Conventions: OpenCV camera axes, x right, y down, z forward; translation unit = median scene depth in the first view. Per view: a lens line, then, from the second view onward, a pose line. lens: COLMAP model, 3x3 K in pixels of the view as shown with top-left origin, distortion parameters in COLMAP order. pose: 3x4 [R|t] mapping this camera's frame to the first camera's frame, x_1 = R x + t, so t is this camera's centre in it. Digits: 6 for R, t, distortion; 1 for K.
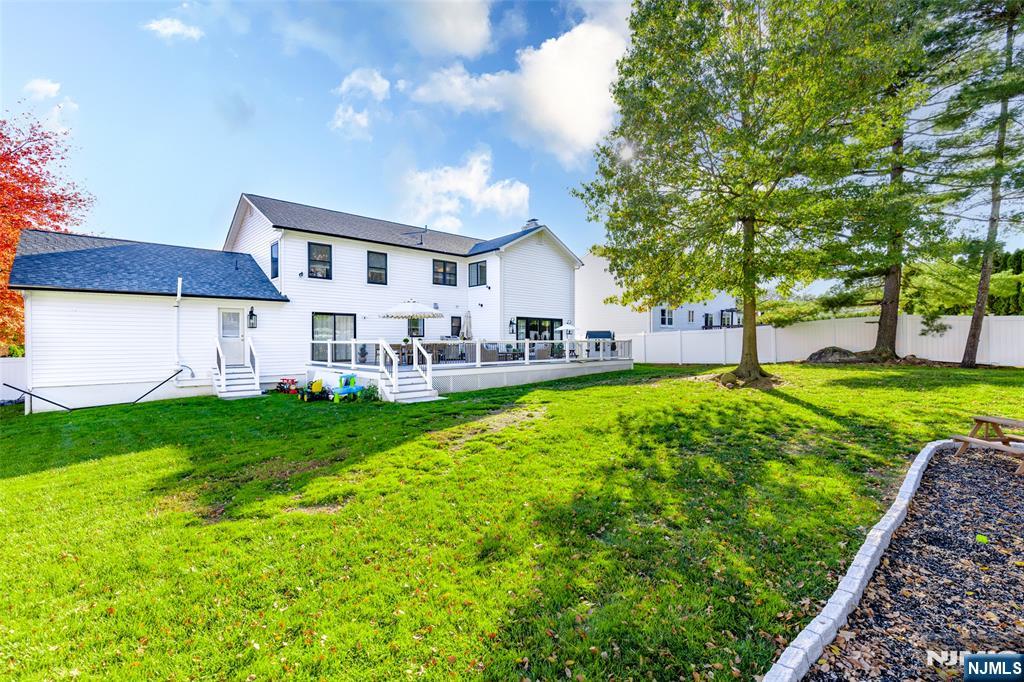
lens RADIAL K [[445.6, 0, 508.7], [0, 445.6, 341.2], [0, 0, 1]] dist [-0.000013, -0.000071]
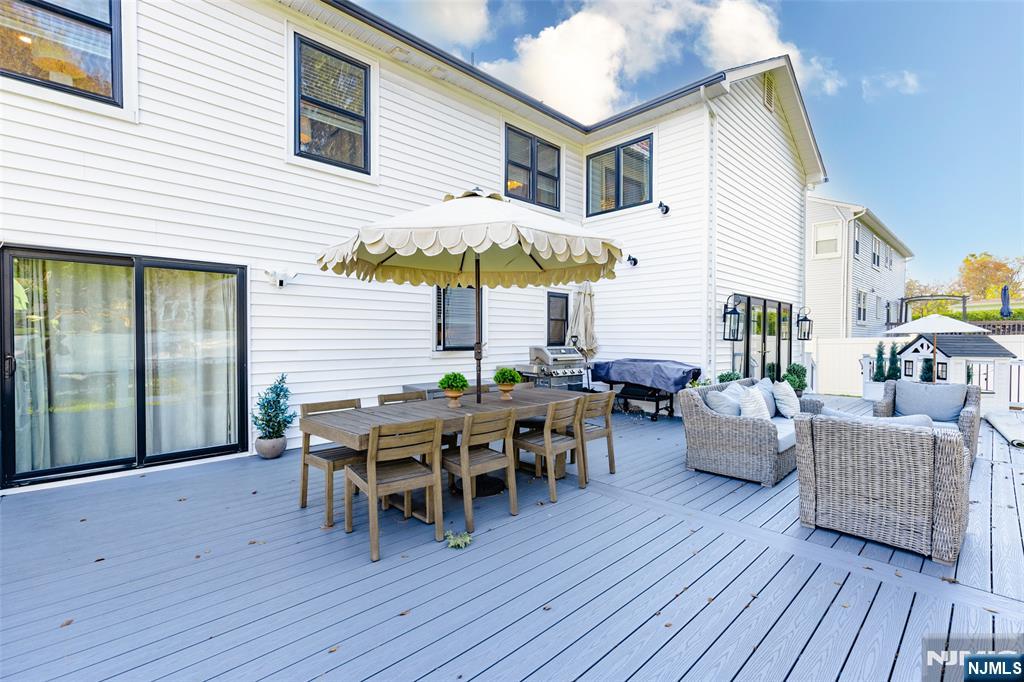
lens RADIAL K [[445.6, 0, 508.7], [0, 445.6, 341.2], [0, 0, 1]] dist [-0.000013, -0.000071]
pose [[0.999929, 0.008237, 0.008623, -0.166202], [-0.008412, 0.999757, 0.020383, -0.022247], [-0.008453, -0.020454, 0.999755, 0.638643]]
